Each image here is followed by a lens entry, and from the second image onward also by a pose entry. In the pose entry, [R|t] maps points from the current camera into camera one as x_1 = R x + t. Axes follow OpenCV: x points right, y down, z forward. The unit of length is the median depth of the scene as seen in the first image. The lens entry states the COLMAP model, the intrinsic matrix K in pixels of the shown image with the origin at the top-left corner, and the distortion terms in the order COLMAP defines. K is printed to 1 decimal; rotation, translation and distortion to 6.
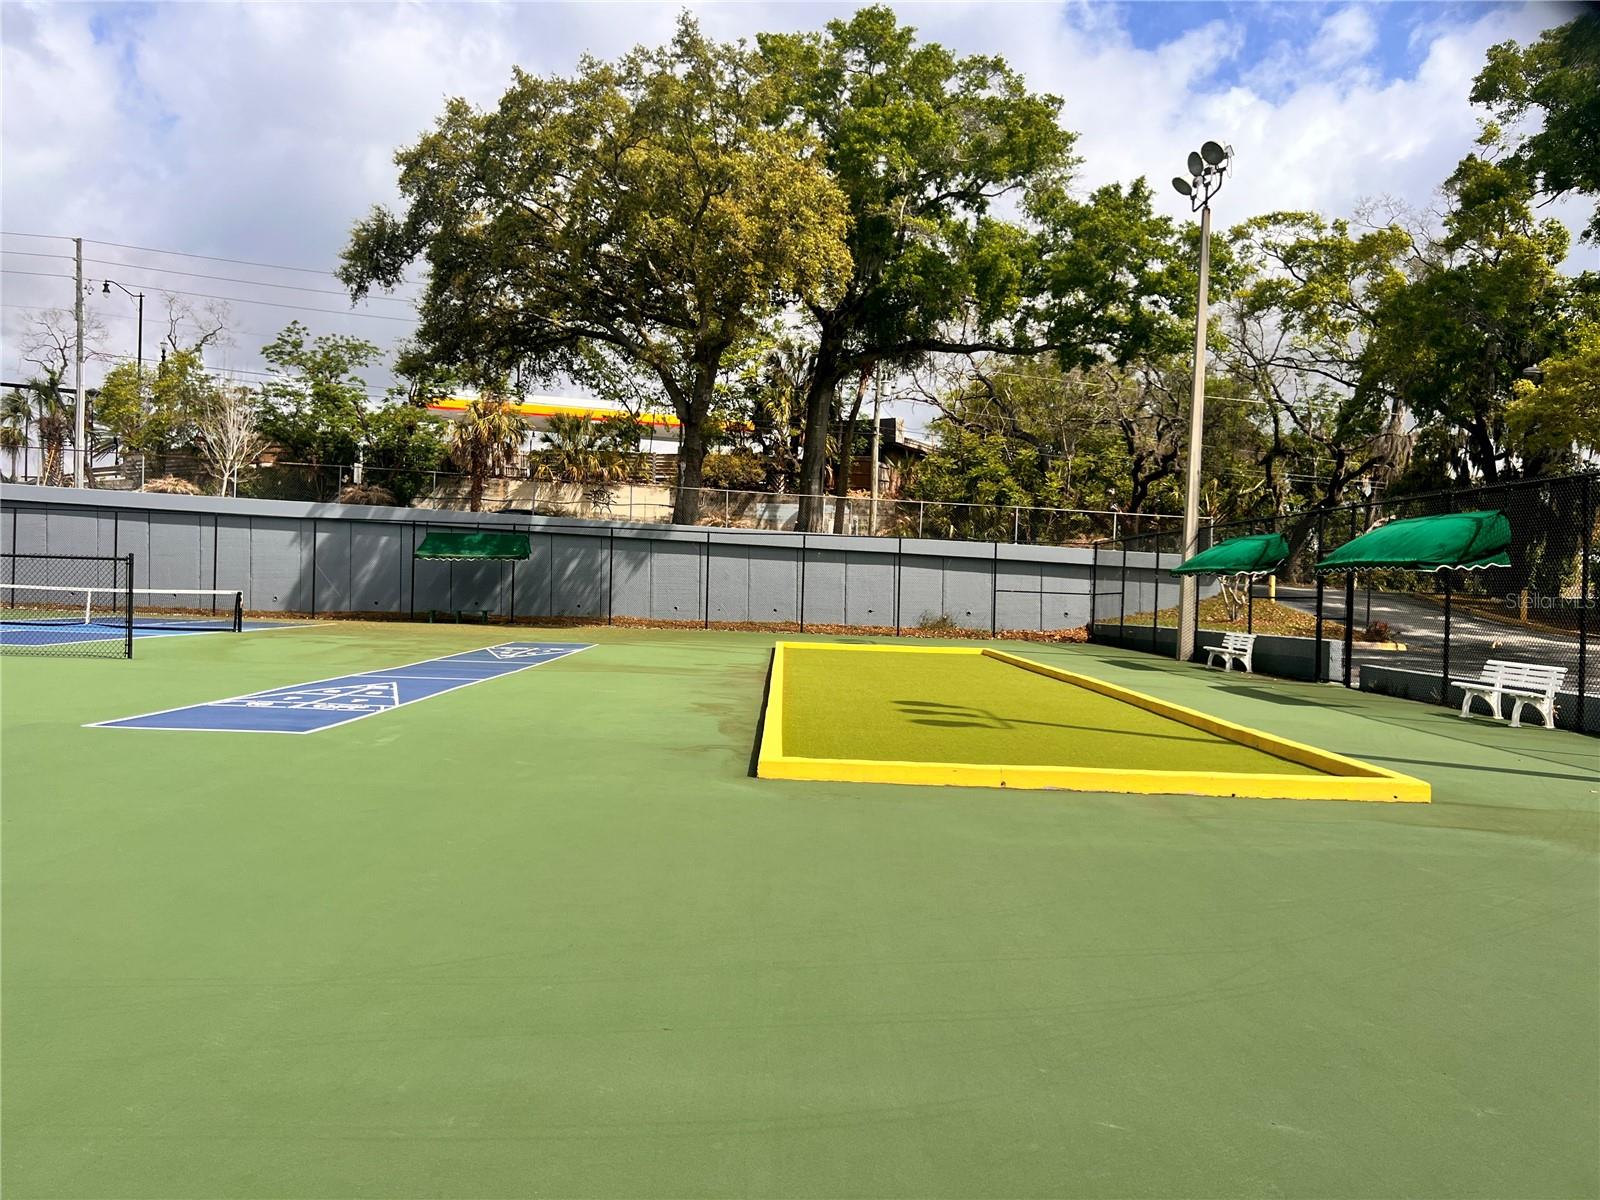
lens RADIAL K [[1214.2, 0, 800.0], [0, 1214.2, 600.0], [0, 0, 1]] dist [-0.000263, -0.002598]
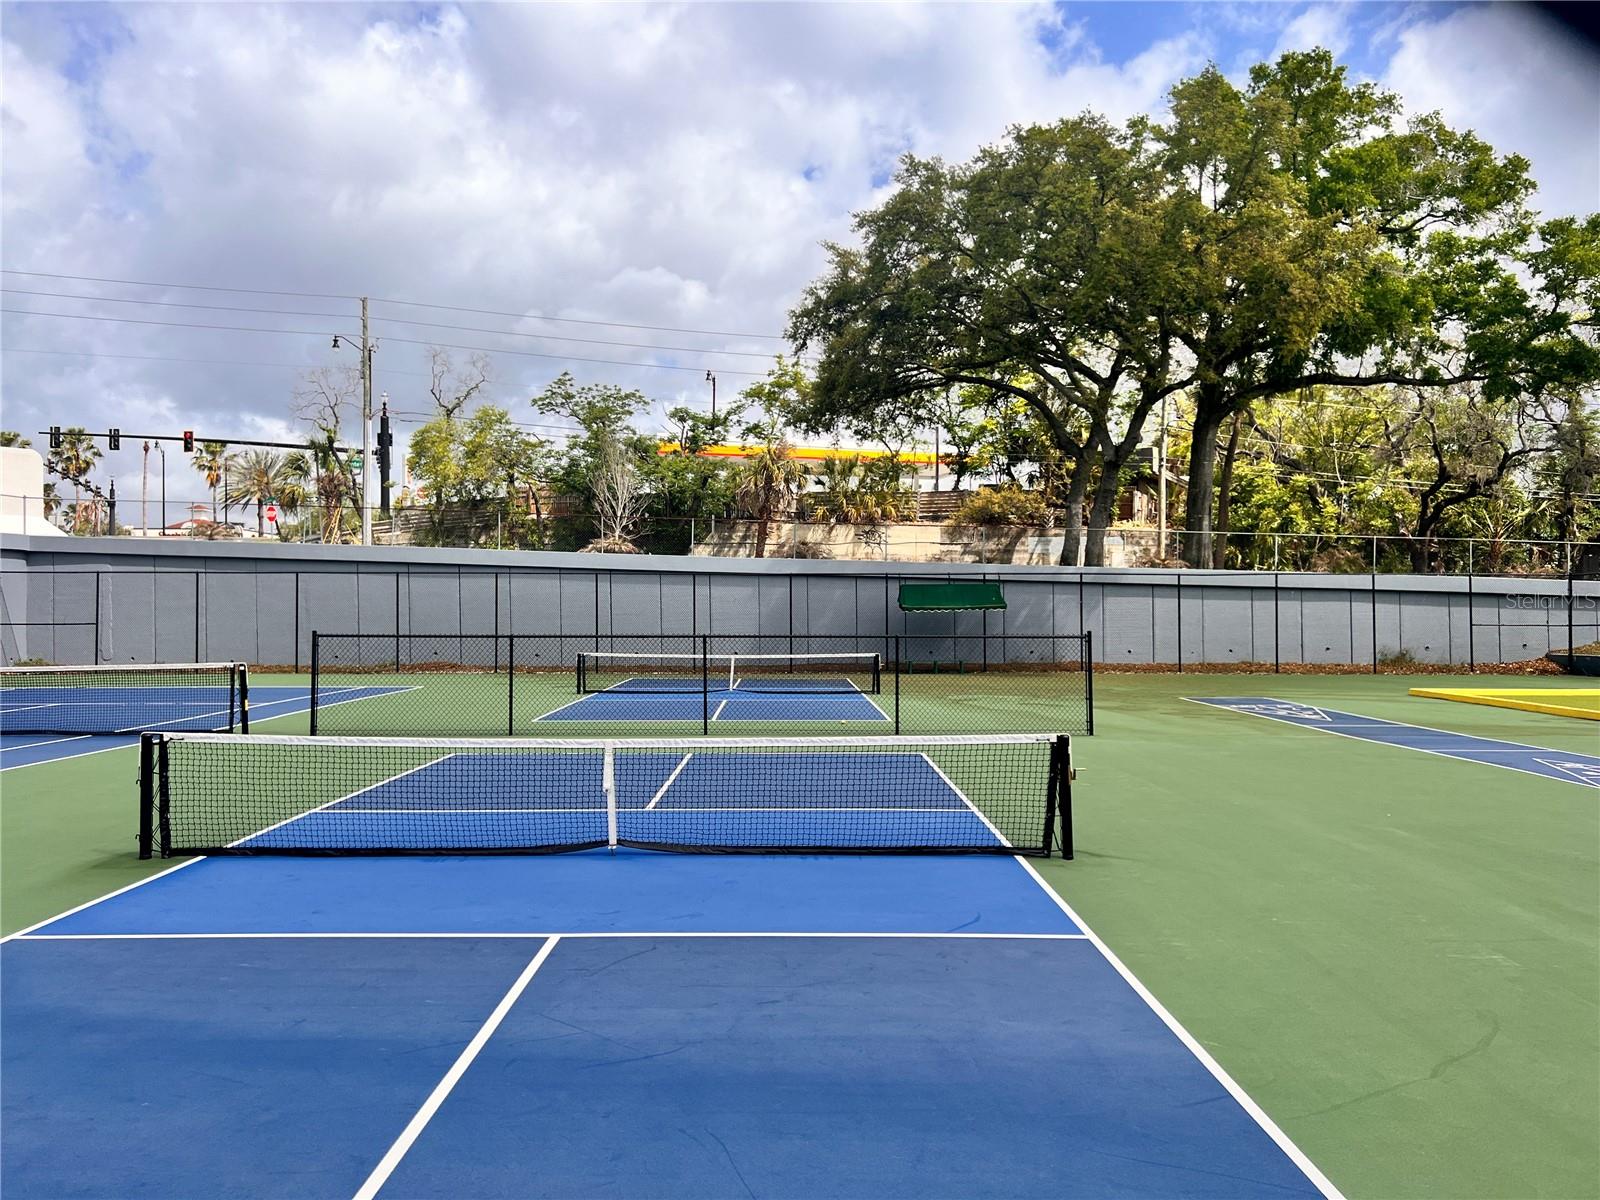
lens RADIAL K [[1207.9, 0, 800.0], [0, 1207.9, 600.0], [0, 0, 1]] dist [0.093235, -0.182211]
pose [[0.999434, -0.032096, -0.010053, -0.220738], [0.031886, 0.999284, -0.020342, -0.014541], [0.010699, 0.020010, 0.999743, -0.003385]]
